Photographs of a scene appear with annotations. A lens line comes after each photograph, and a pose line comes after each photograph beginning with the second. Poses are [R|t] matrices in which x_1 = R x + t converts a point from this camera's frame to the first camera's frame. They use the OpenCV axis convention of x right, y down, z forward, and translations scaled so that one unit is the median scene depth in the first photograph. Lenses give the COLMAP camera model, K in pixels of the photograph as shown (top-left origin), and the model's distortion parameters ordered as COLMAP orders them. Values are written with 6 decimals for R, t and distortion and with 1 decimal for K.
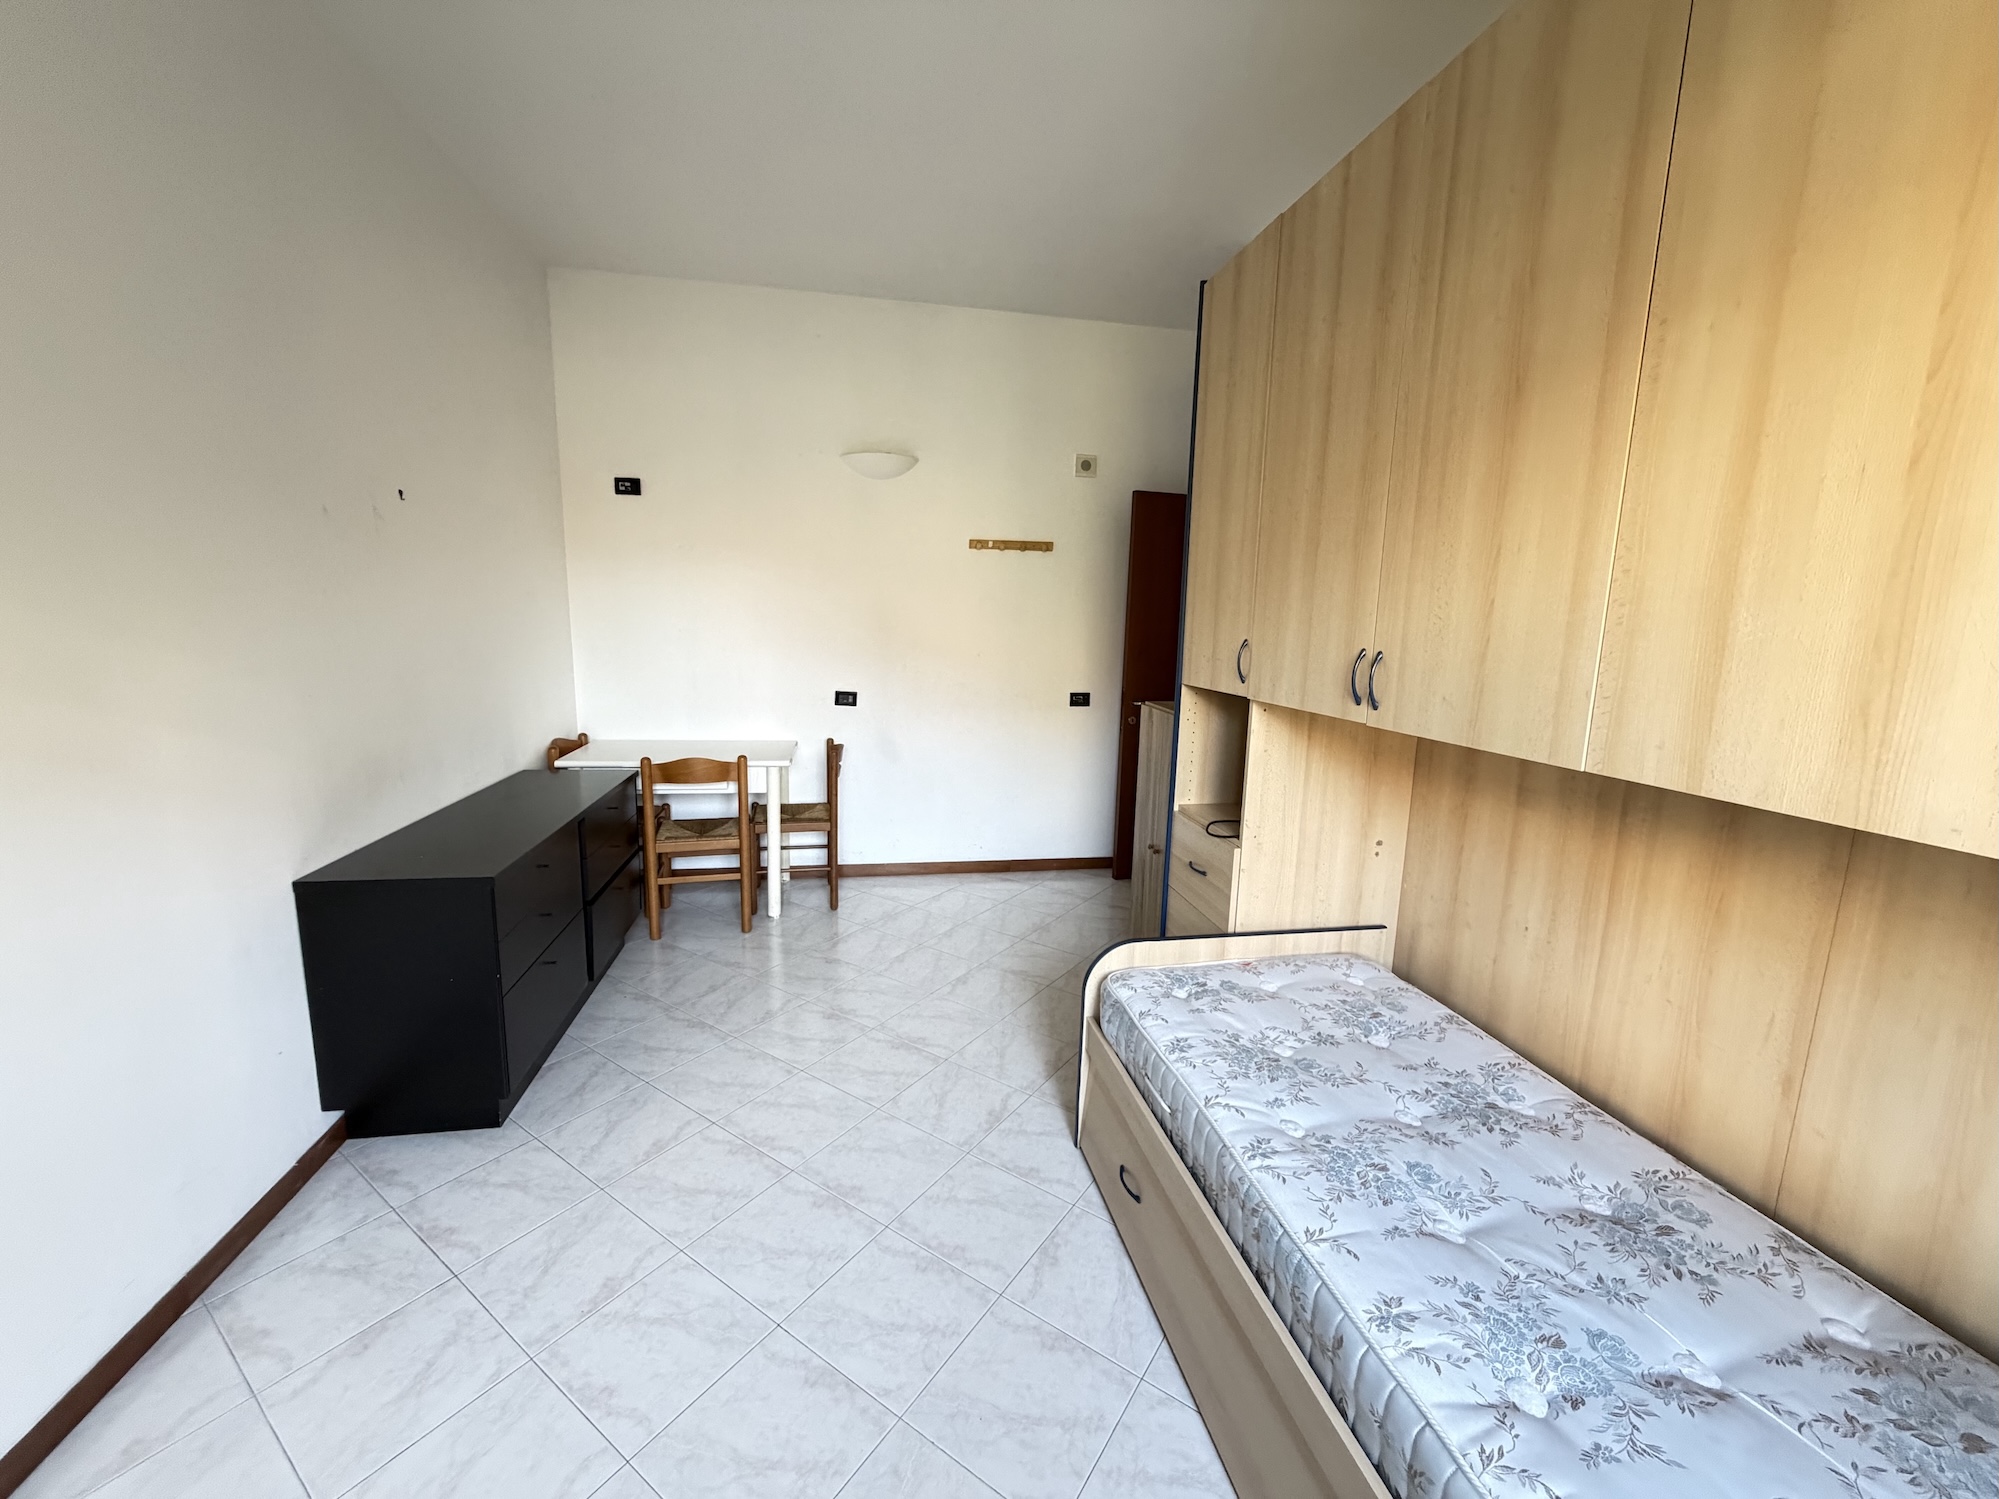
lens RADIAL K [[793.5, 0, 995.0], [0, 793.5, 751.1], [0, 0, 1]] dist [0.000038, 0.000404]
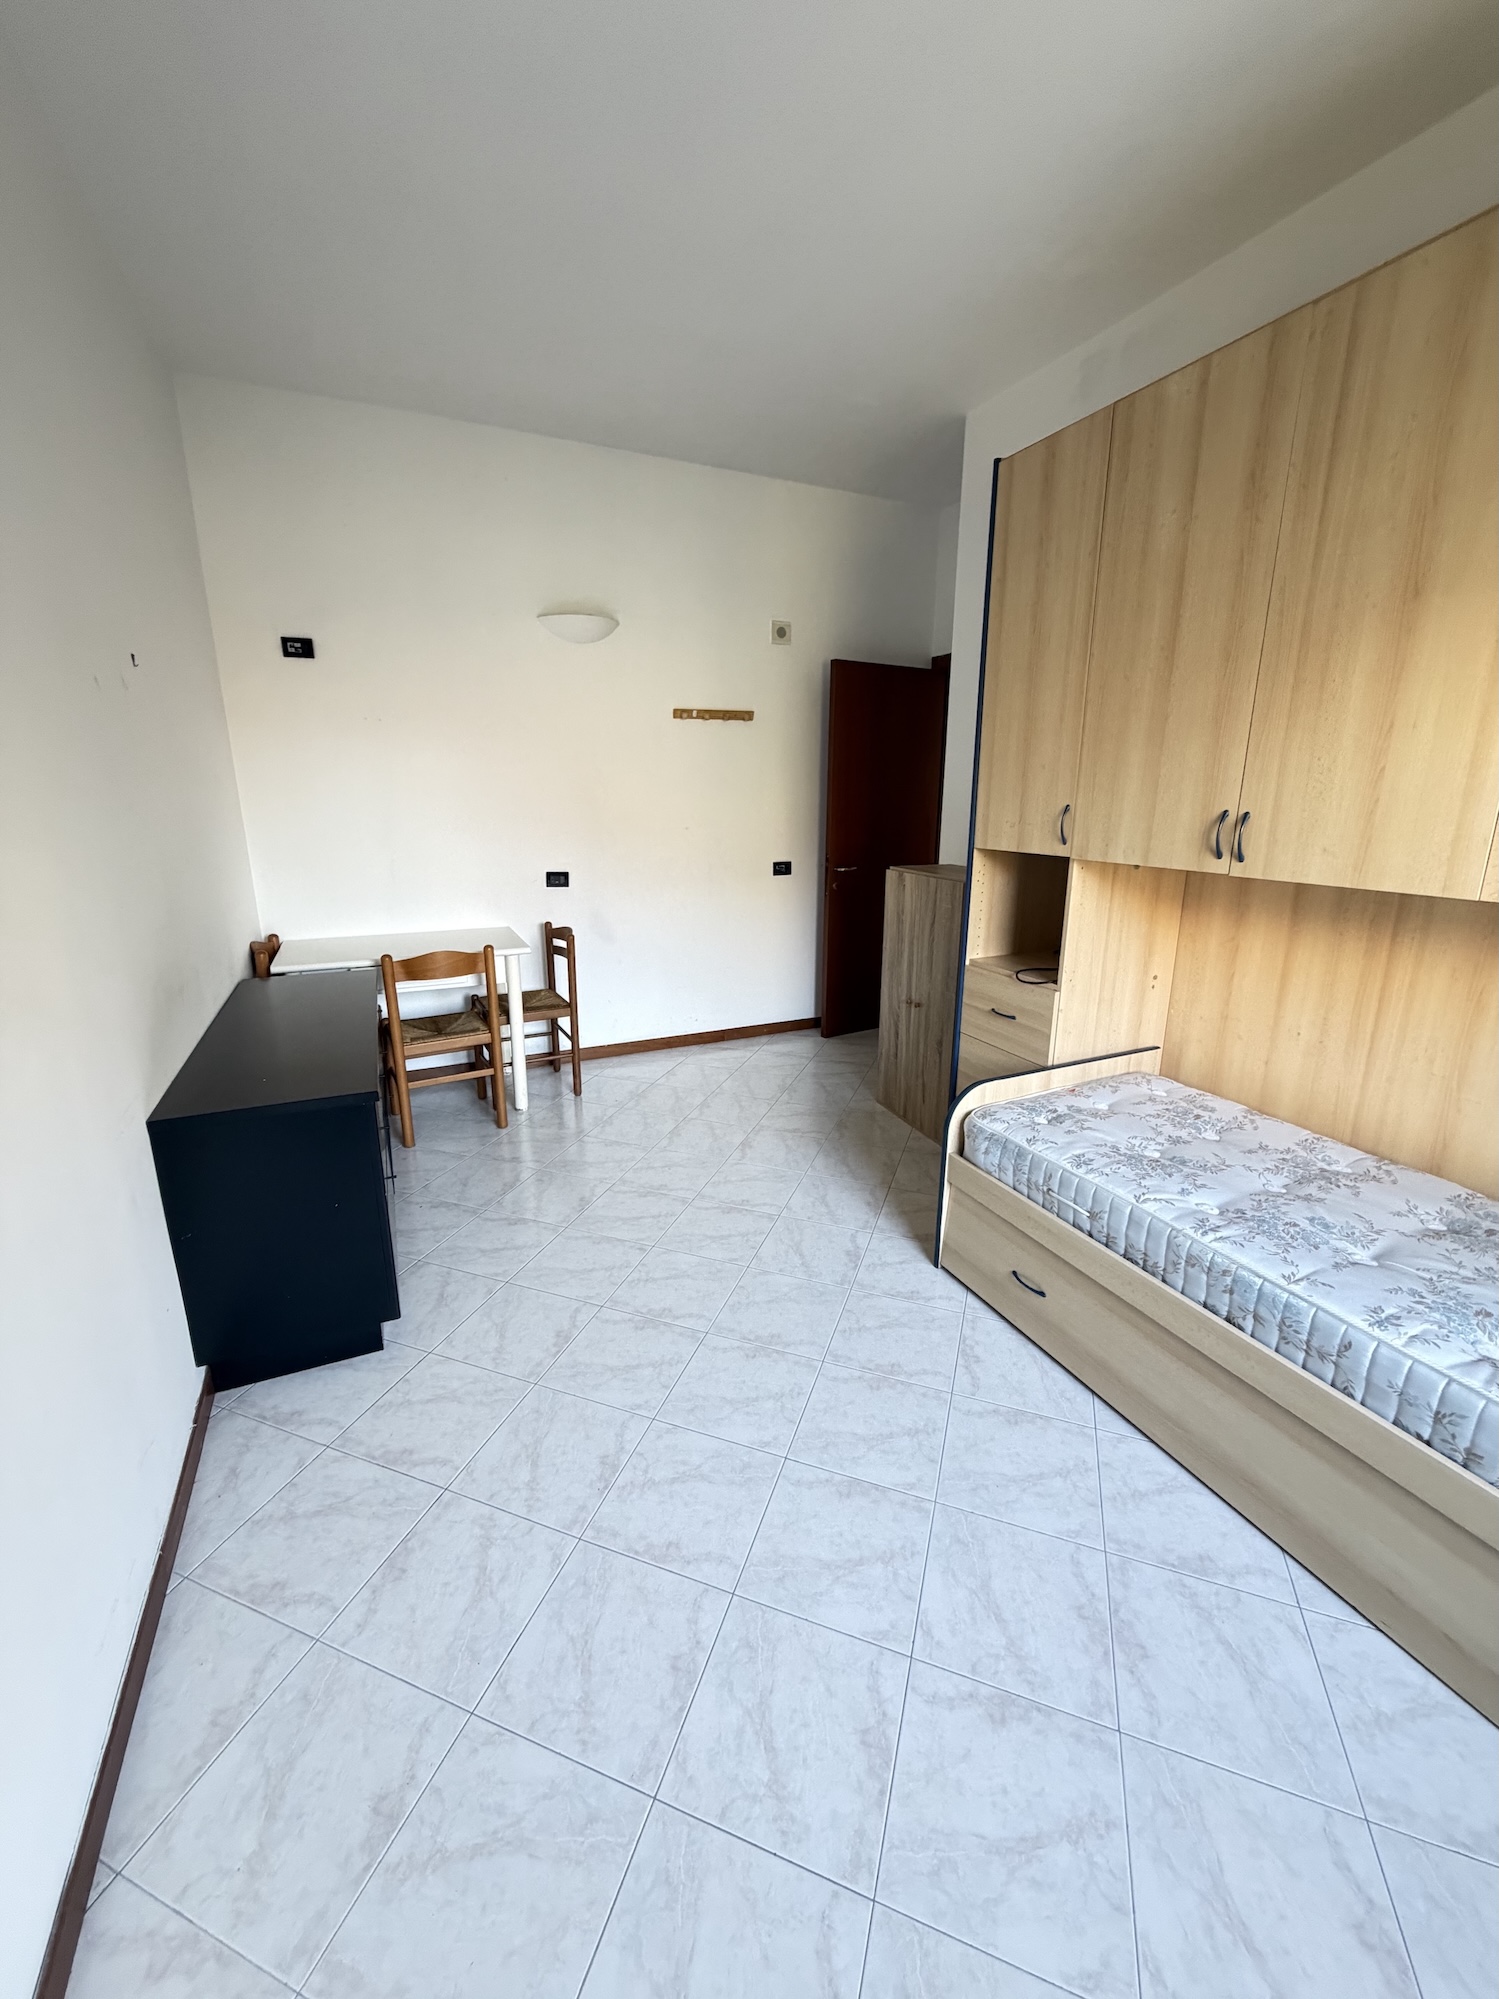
lens RADIAL K [[793.5, 0, 750.7], [0, 793.5, 995.1], [0, 0, 1]] dist [0.000038, 0.000404]
pose [[0.967907, -0.087253, 0.235677, -0.395125], [0.065276, 0.992893, 0.099512, -0.014887], [-0.242684, -0.080934, 0.966723, 0.007204]]
